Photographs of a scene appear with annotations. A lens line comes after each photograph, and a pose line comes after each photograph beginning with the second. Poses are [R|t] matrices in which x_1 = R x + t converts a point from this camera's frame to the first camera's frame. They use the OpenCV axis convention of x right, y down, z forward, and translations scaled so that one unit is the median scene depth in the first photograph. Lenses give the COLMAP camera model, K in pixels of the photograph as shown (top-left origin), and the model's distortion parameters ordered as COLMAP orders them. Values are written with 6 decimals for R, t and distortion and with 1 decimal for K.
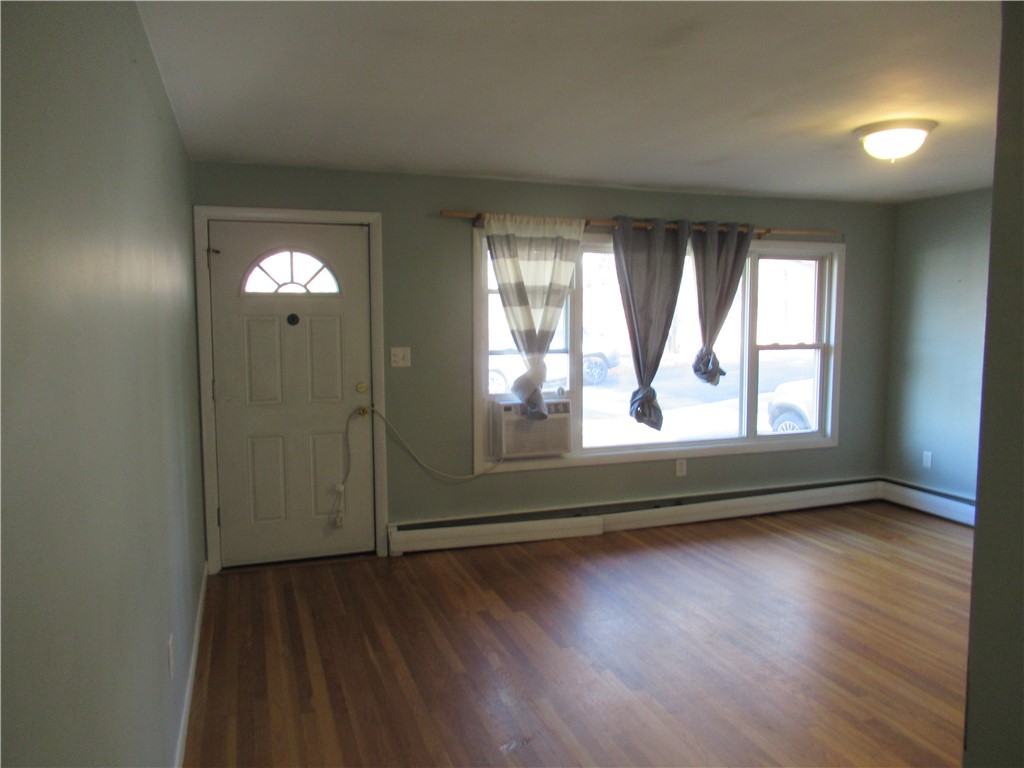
lens RADIAL K [[747.7, 0, 512.0], [0, 747.7, 384.0], [0, 0, 1]] dist [0.008469, 0.000847]
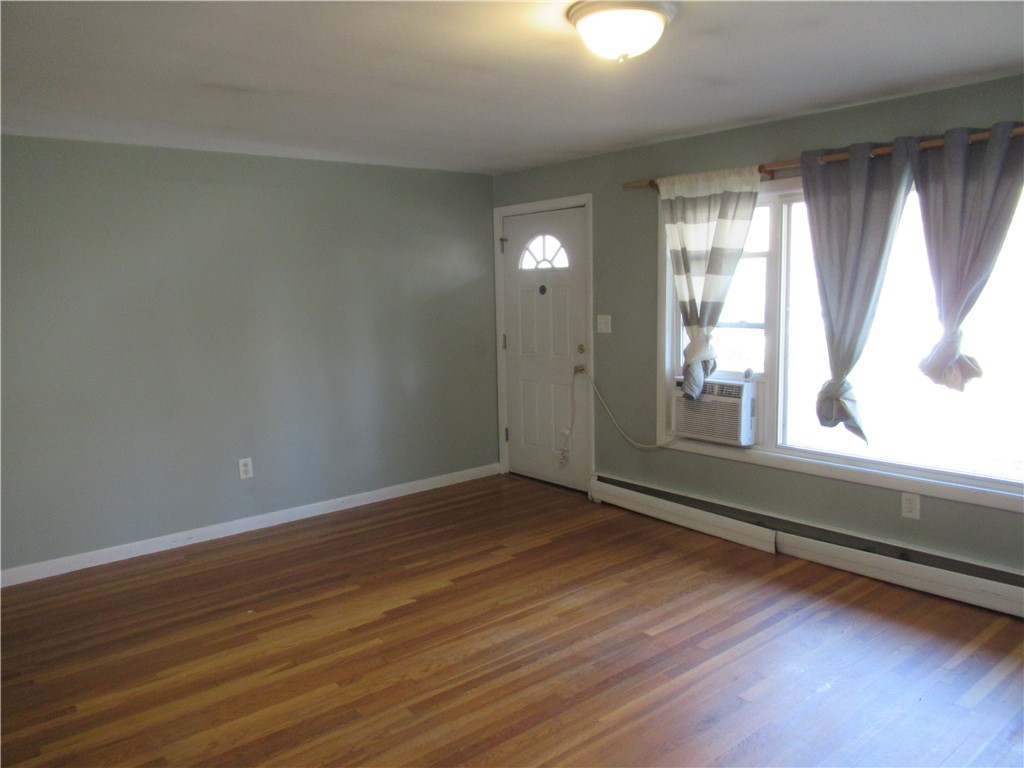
lens RADIAL K [[775.3, 0, 512.0], [0, 775.3, 384.0], [0, 0, 1]] dist [-0.003816, -0.003448]
pose [[0.335598, 0.118686, -0.934499, 0.846548], [-0.052658, 0.992844, 0.107185, -0.061256], [0.940532, 0.013237, 0.339446, 0.476962]]
